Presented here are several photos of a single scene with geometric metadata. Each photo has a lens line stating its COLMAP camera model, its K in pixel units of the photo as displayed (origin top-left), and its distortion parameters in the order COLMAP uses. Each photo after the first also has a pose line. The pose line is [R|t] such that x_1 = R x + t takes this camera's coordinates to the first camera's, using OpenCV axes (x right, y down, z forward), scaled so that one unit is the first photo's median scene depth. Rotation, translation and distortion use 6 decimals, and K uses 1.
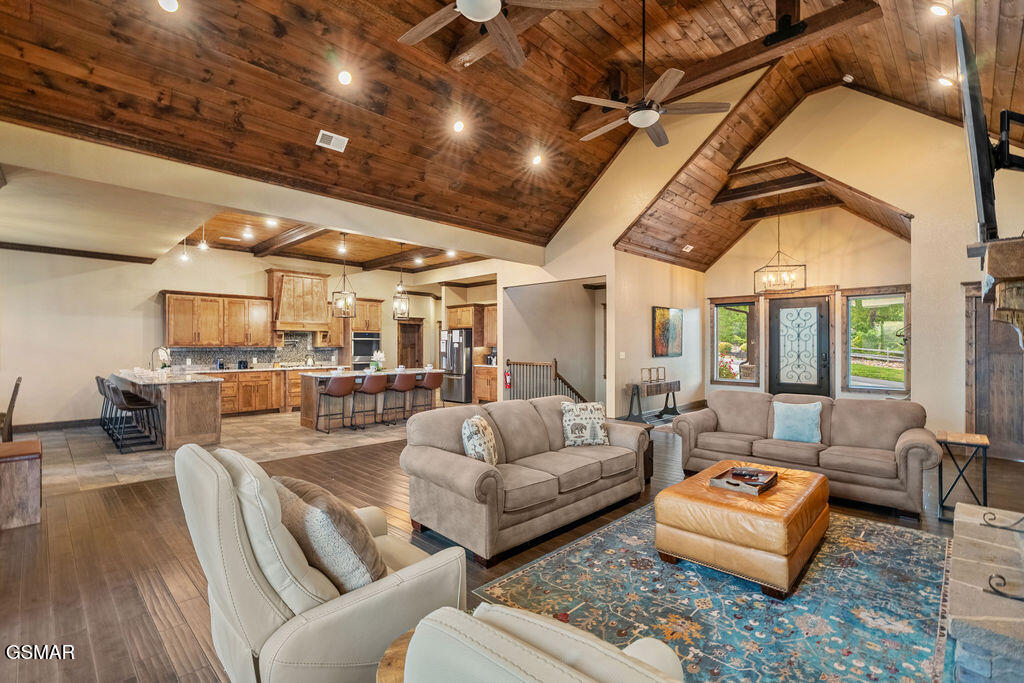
lens RADIAL K [[472.7, 0, 505.5], [0, 472.7, 341.9], [0, 0, 1]] dist [0.003465, 0.002649]
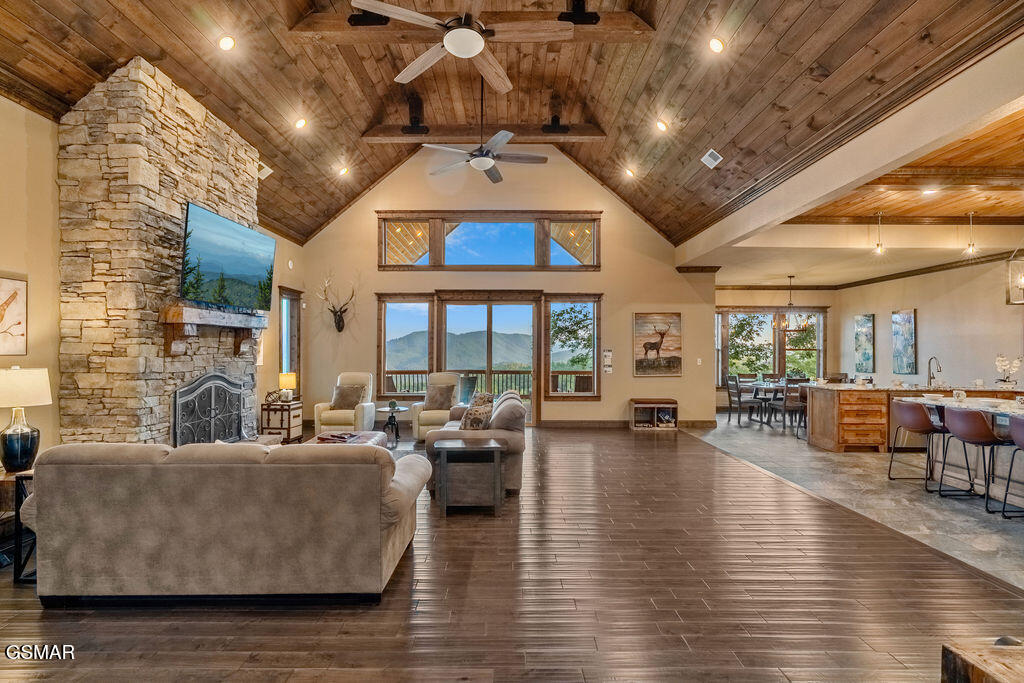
lens RADIAL K [[472.7, 0, 512.6], [0, 472.7, 346.3], [0, 0, 1]] dist [0.003465, 0.002649]
pose [[-0.704579, -0.012939, -0.709508, 0.393662], [-0.001875, 0.999864, -0.016372, 0.004976], [0.709623, -0.010205, -0.704507, 0.809426]]
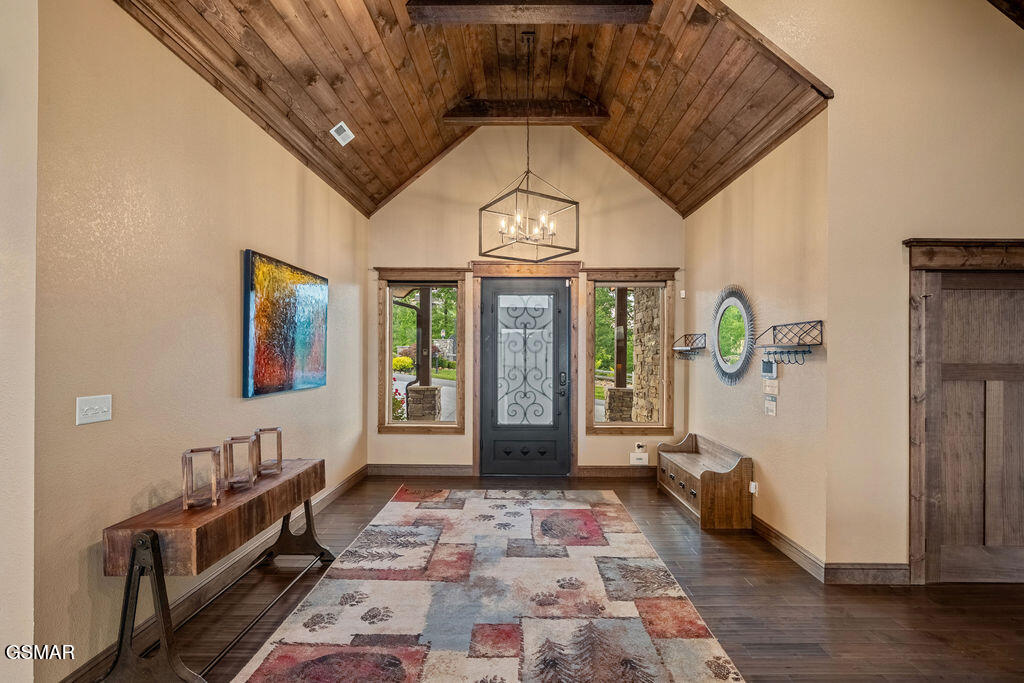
lens RADIAL K [[472.7, 0, 523.6], [0, 472.7, 349.9], [0, 0, 1]] dist [0.003465, 0.002649]
pose [[0.709590, 0.007125, 0.704578, 0.194487], [-0.007083, 0.999970, -0.002979, -0.002720], [-0.704579, -0.002877, 0.709620, 0.559535]]
